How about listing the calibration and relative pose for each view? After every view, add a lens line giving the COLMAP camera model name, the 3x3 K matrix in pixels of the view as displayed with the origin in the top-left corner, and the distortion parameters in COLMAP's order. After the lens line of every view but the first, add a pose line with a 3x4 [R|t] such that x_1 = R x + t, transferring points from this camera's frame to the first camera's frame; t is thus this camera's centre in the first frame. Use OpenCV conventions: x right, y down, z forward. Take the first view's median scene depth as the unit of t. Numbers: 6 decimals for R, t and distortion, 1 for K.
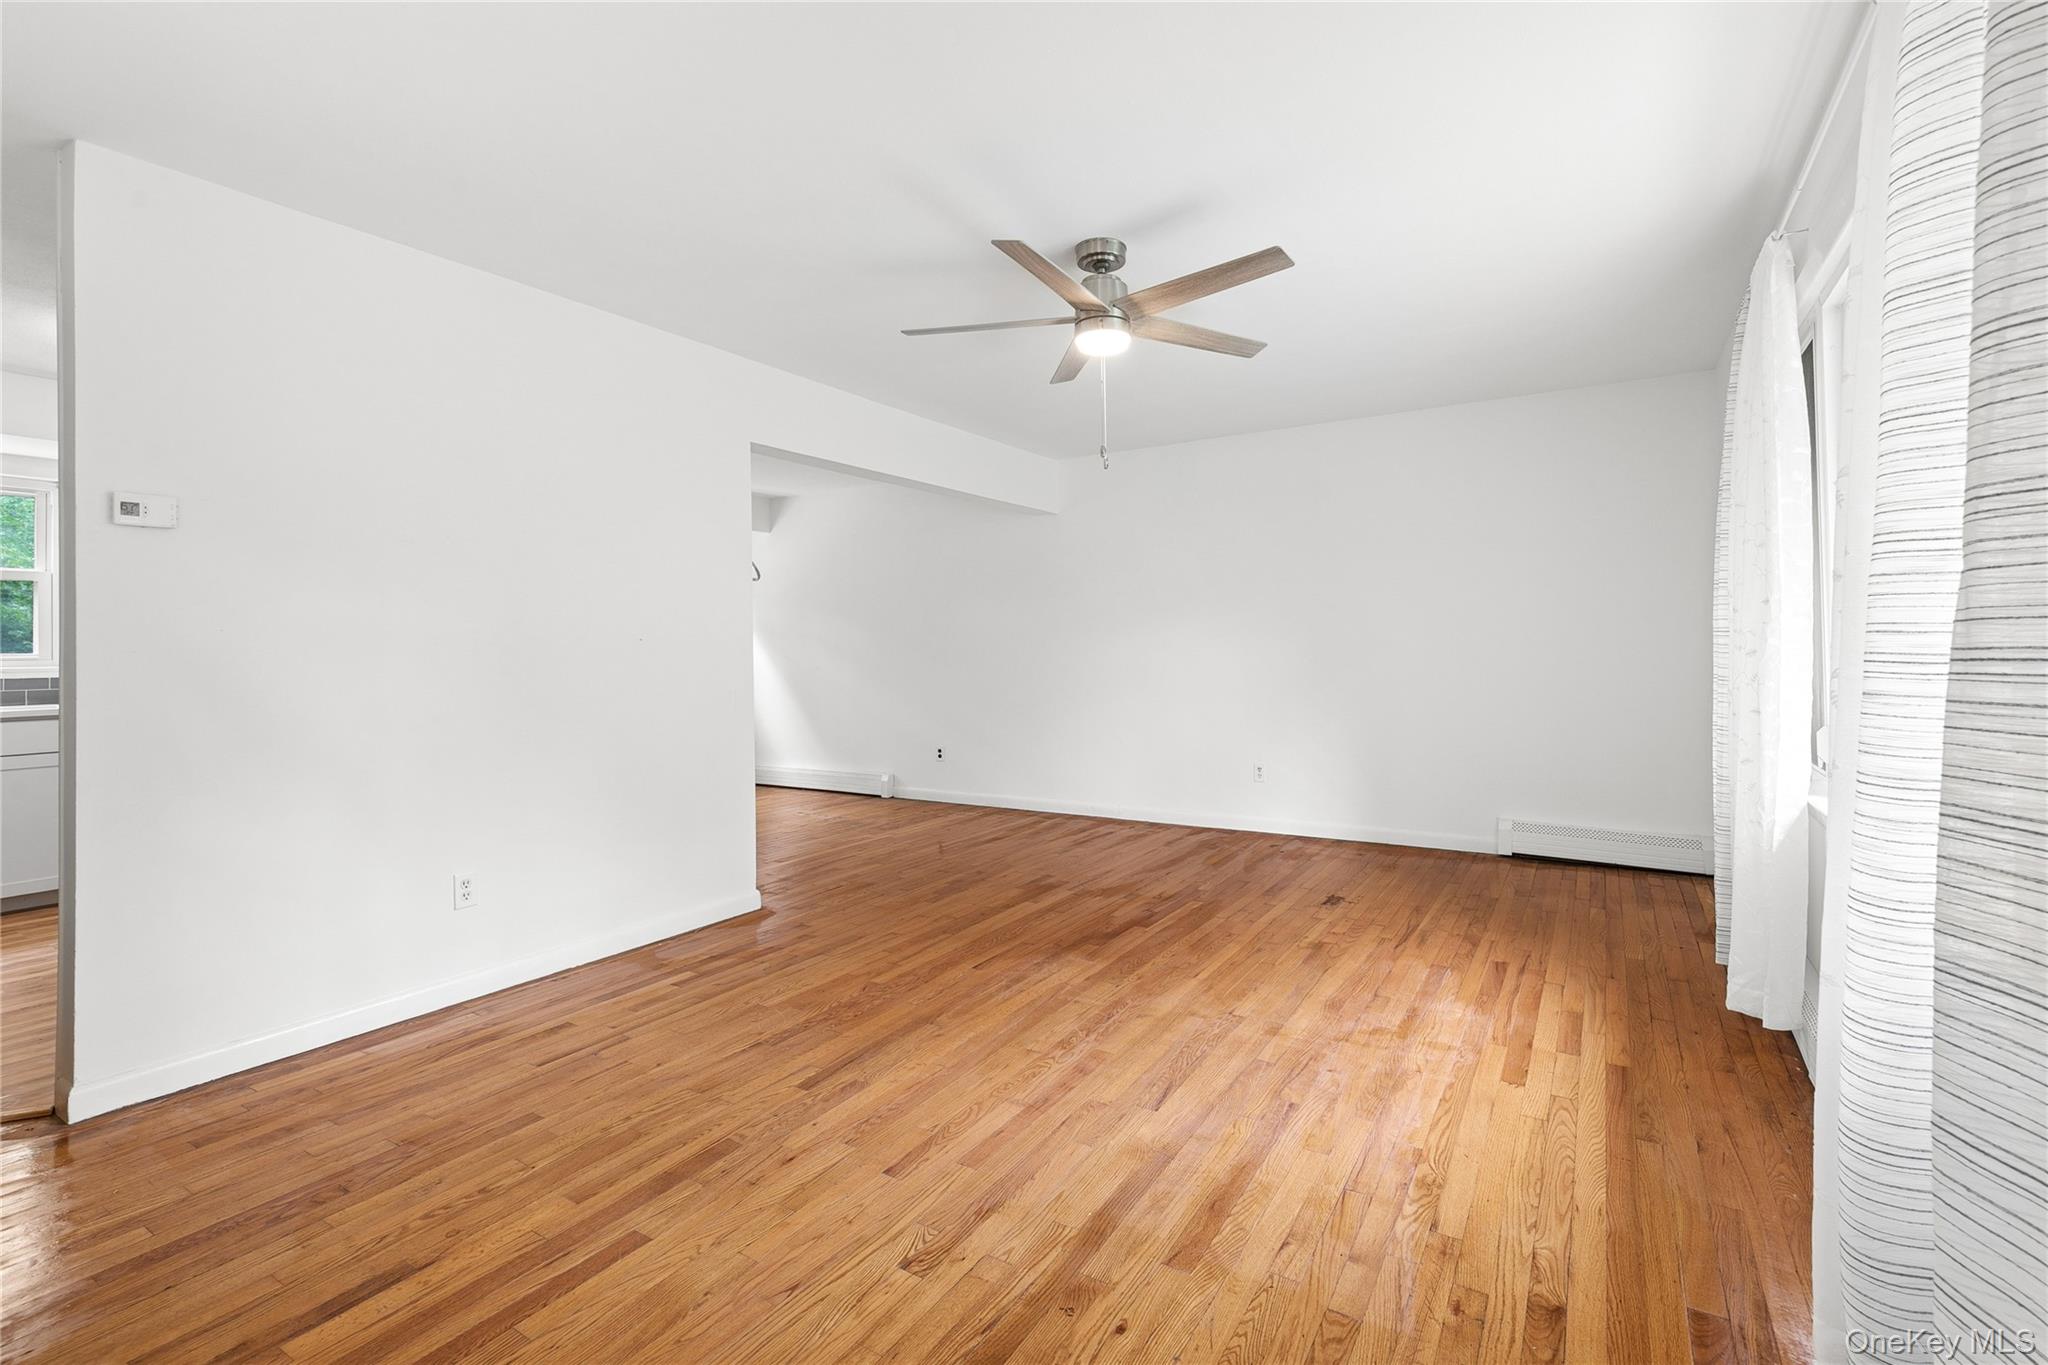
lens RADIAL K [[897.5, 0, 1039.5], [0, 897.5, 640.4], [0, 0, 1]] dist [0.004031, 0.000615]
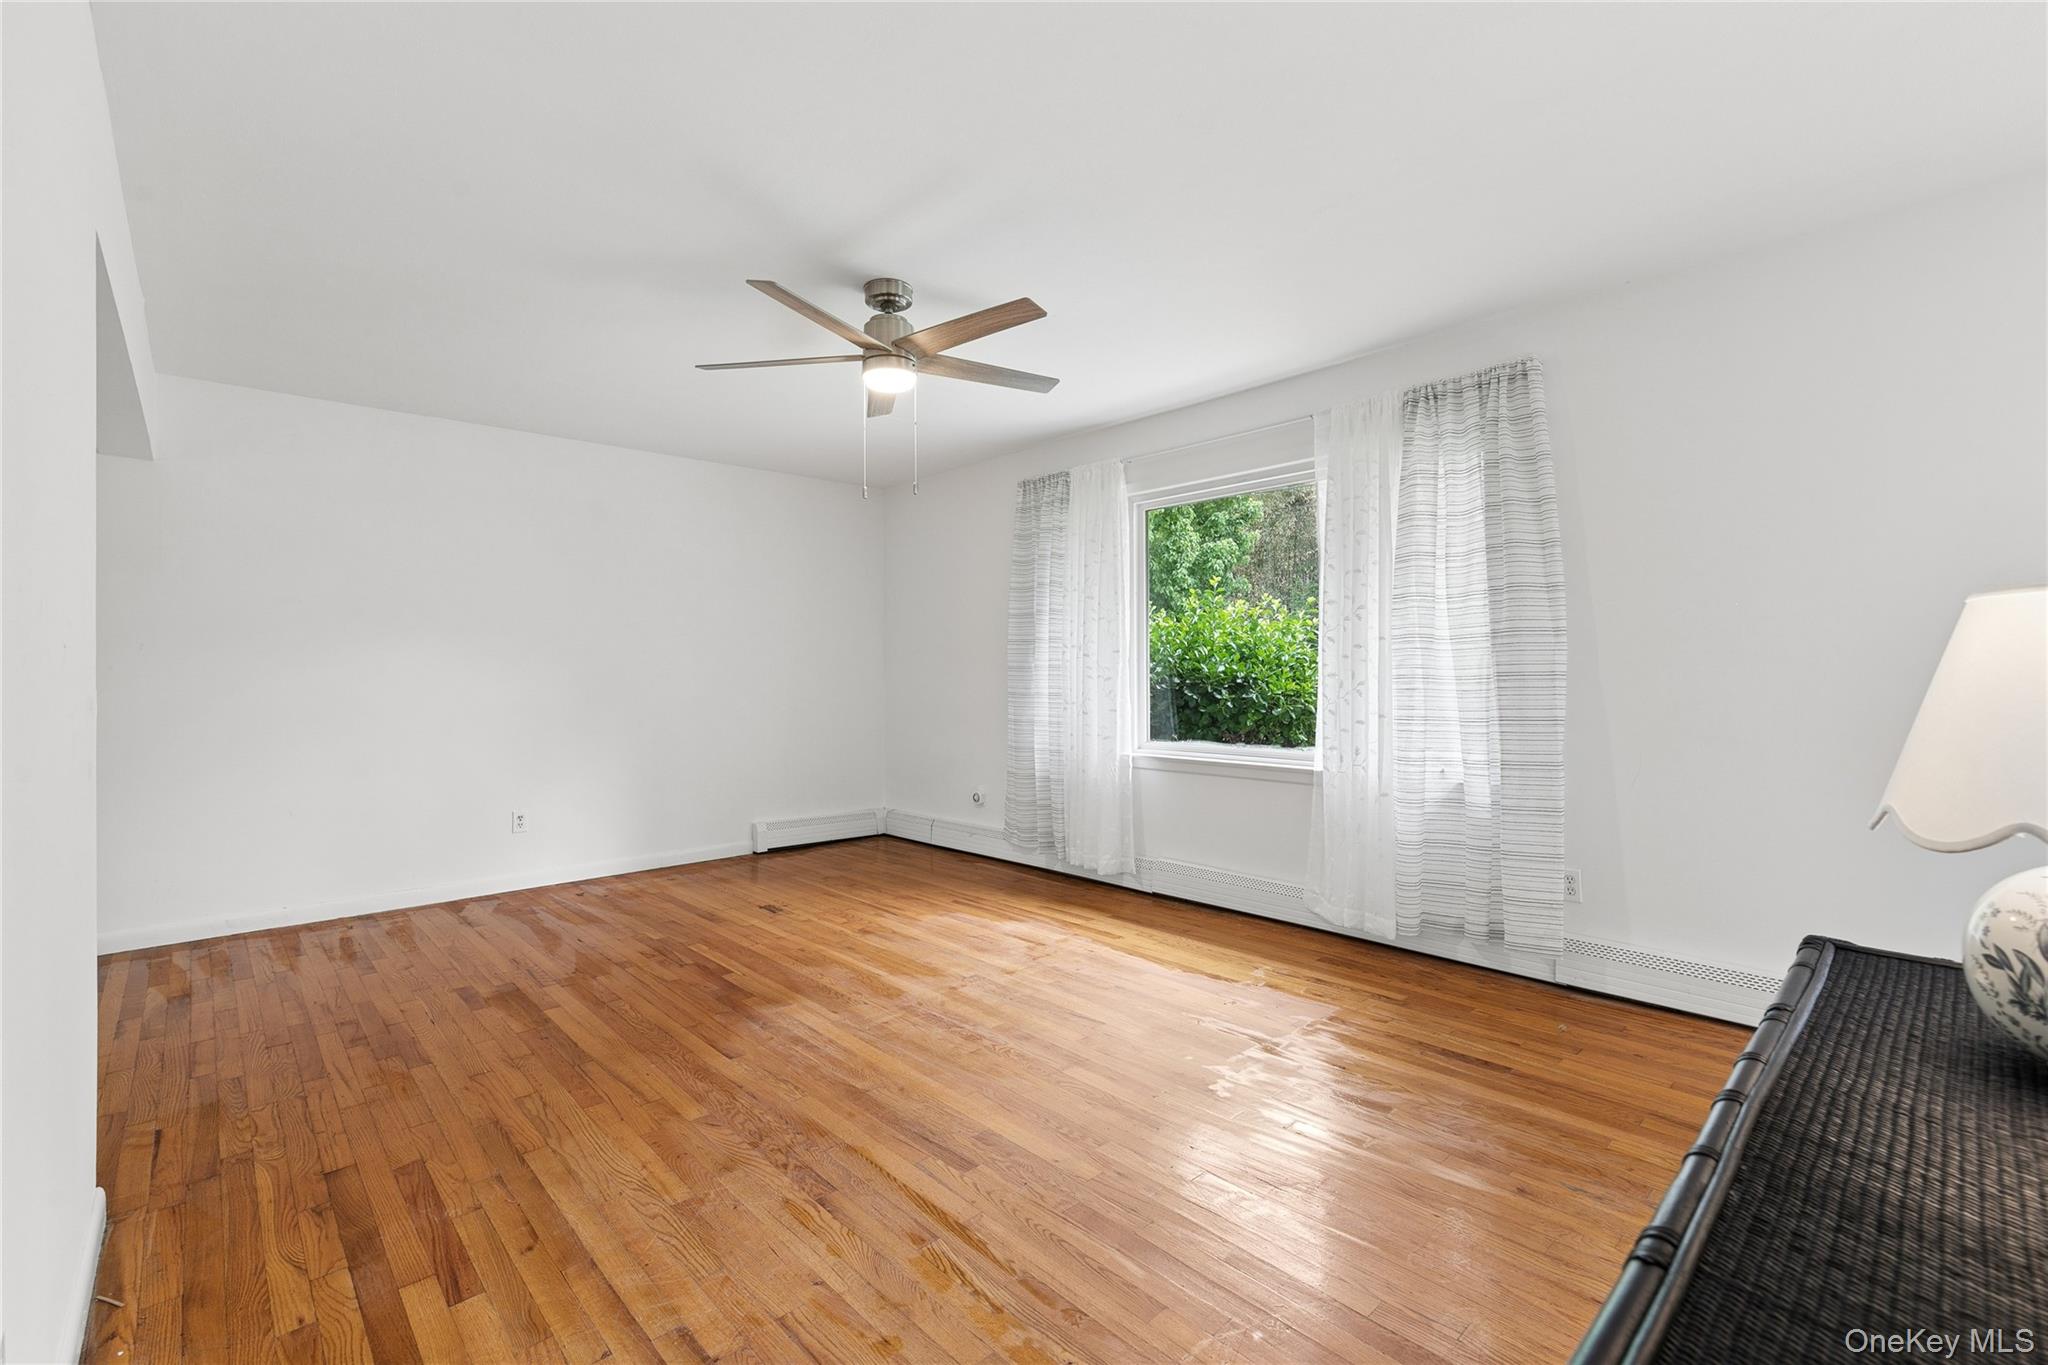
lens RADIAL K [[897.5, 0, 1022.3], [0, 897.5, 665.8], [0, 0, 1]] dist [0.004031, 0.000615]
pose [[0.265988, 0.019752, 0.963774, -0.961404], [-0.008493, 0.999799, -0.018146, 0.017947], [-0.963939, -0.003359, 0.266103, 0.621012]]
